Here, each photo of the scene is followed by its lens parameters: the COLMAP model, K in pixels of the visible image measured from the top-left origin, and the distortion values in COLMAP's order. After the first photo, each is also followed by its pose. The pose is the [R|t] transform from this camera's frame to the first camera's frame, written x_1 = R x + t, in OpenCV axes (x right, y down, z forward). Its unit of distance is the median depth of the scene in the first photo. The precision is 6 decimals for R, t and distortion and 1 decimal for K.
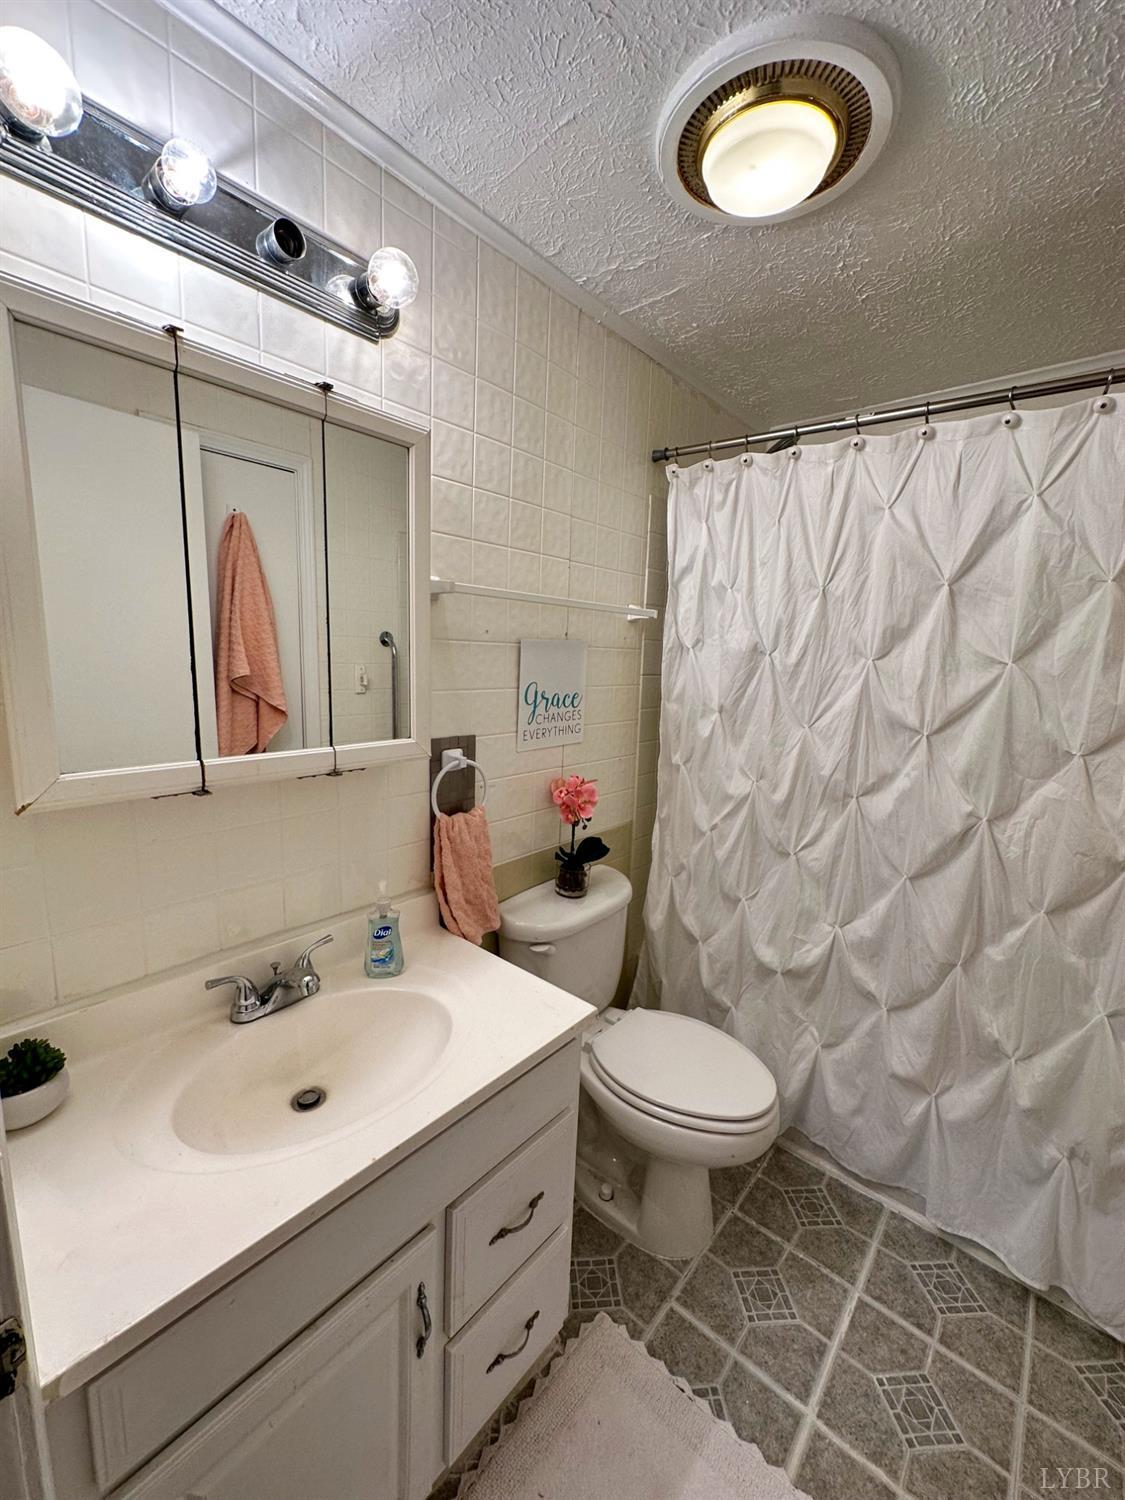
lens RADIAL K [[600.1, 0, 560.9], [0, 600.1, 748.9], [0, 0, 1]] dist [-0.001497, 0.000681]
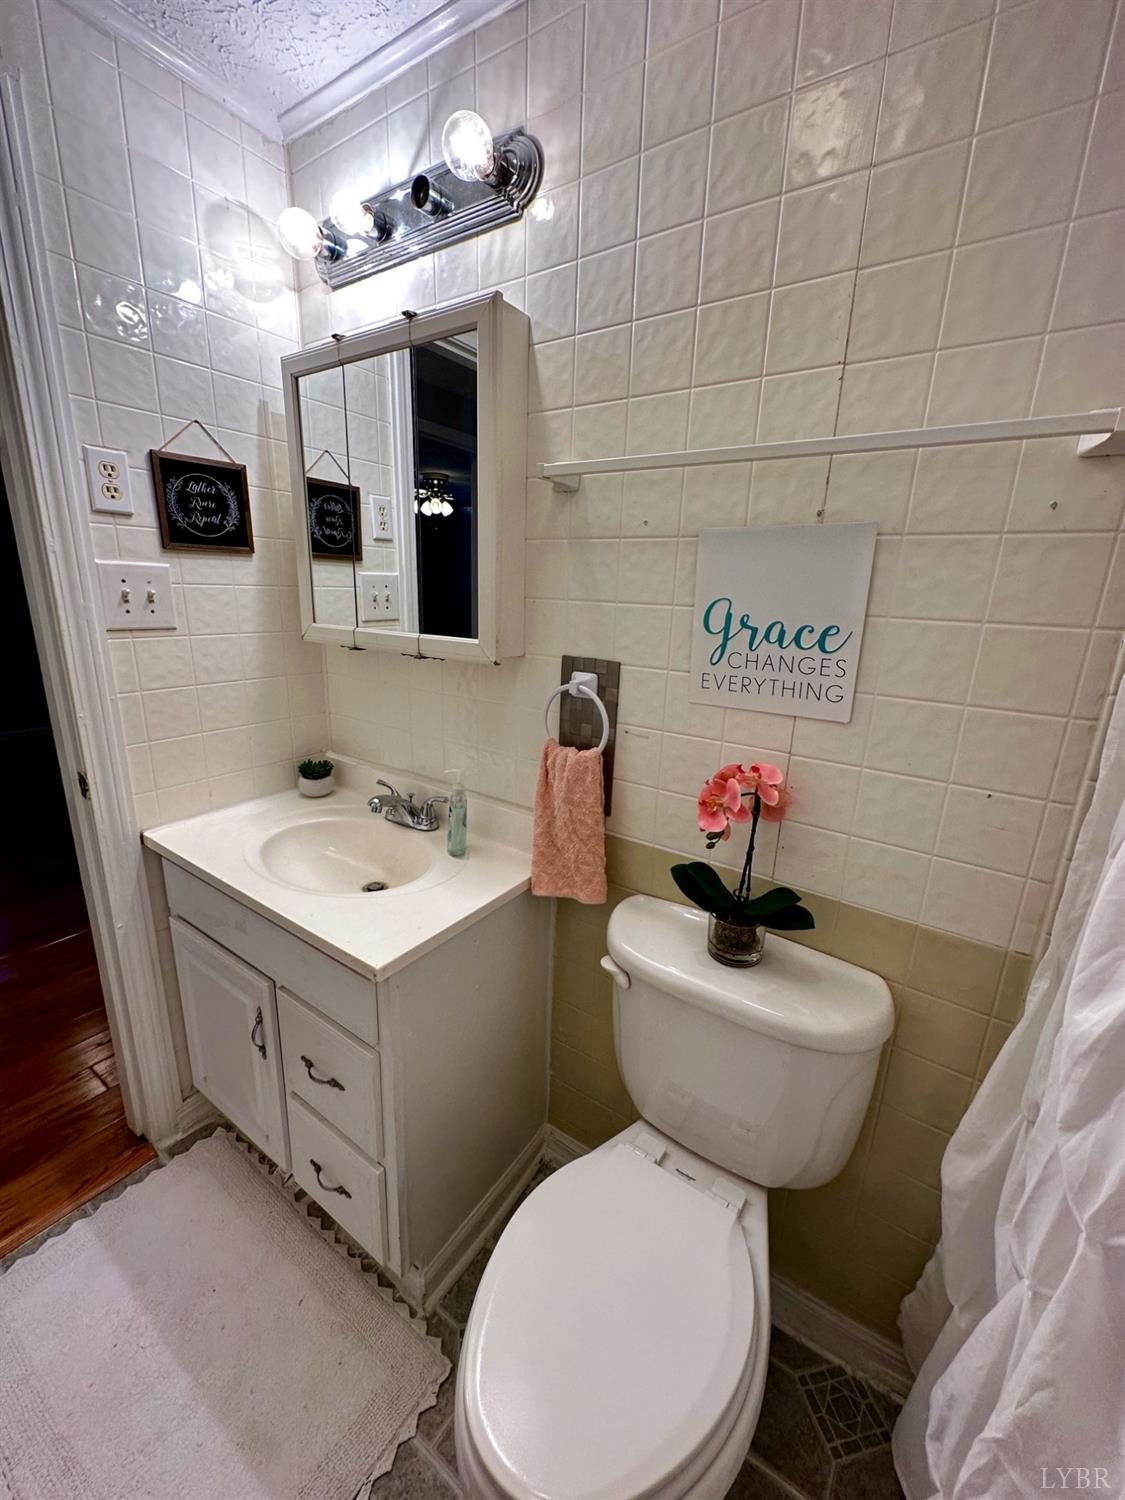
lens RADIAL K [[600.1, 0, 563.8], [0, 600.1, 749.4], [0, 0, 1]] dist [-0.001497, 0.000681]
pose [[0.117468, 0.229301, -0.966241, 0.636718], [-0.189159, 0.960330, 0.204902, -0.060817], [0.974895, 0.158704, 0.156183, 0.828837]]
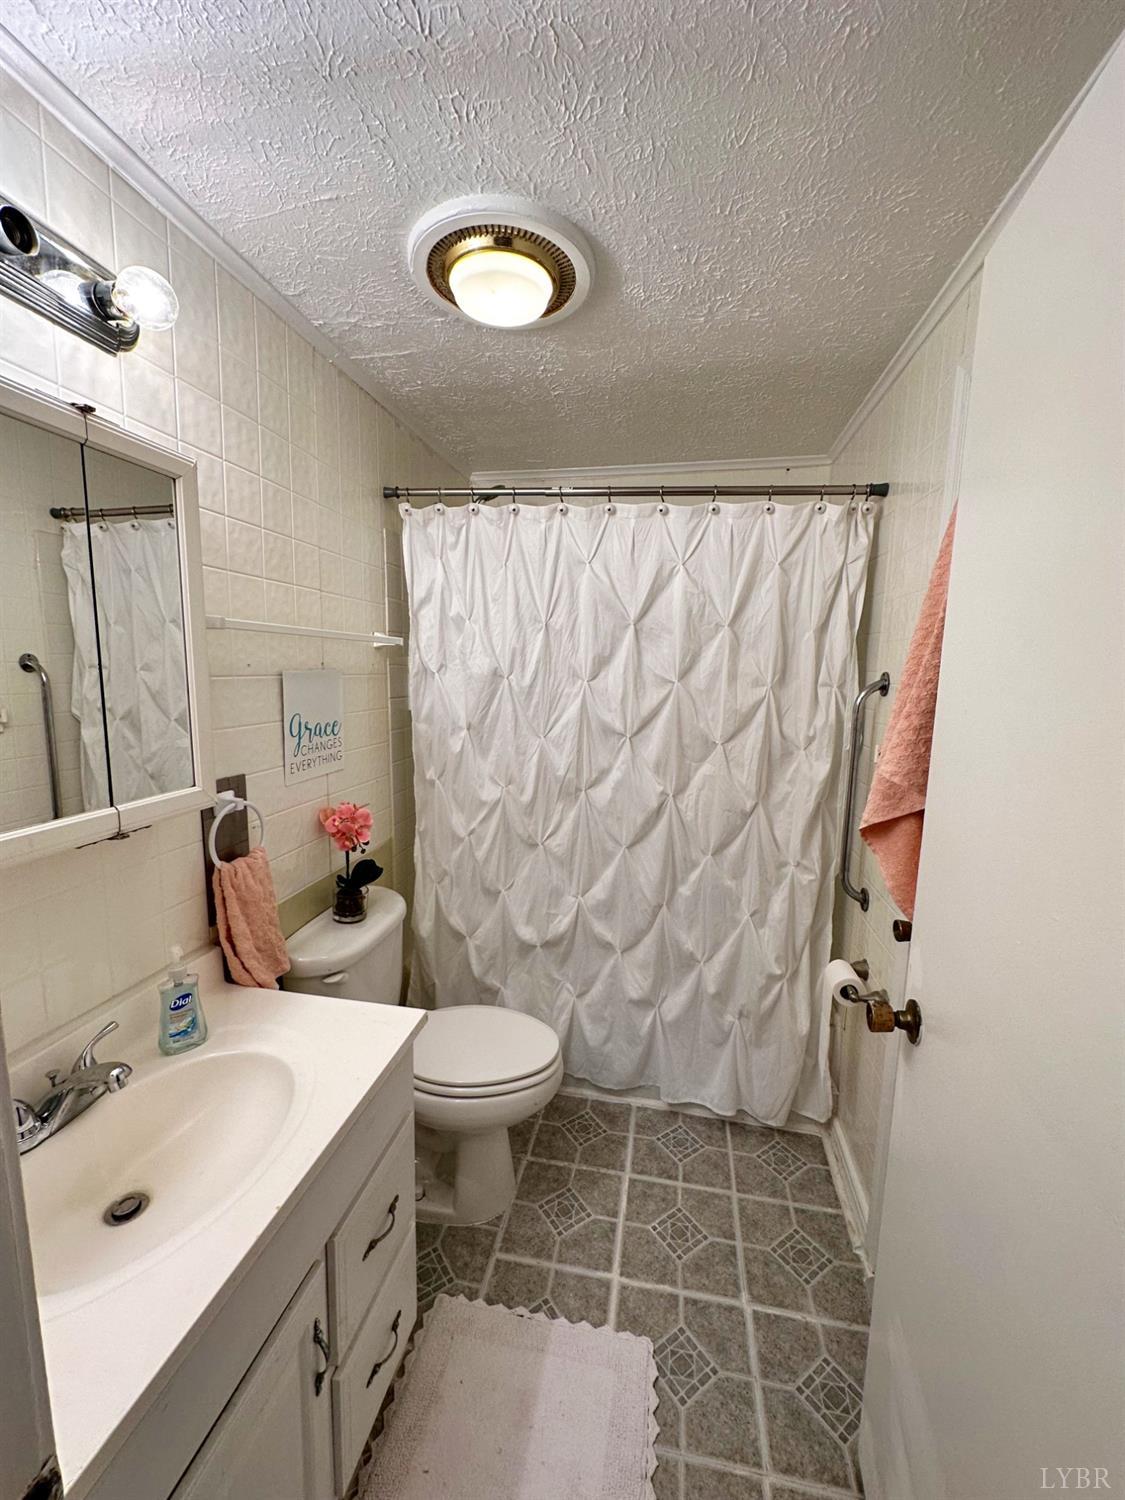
lens RADIAL K [[600.1, 0, 560.8], [0, 600.1, 748.7], [0, 0, 1]] dist [-0.001497, 0.000681]
pose [[0.865799, -0.087293, 0.492718, -0.174906], [0.093261, 0.995563, 0.012503, -0.028314], [-0.491624, 0.035126, 0.870099, -0.074158]]
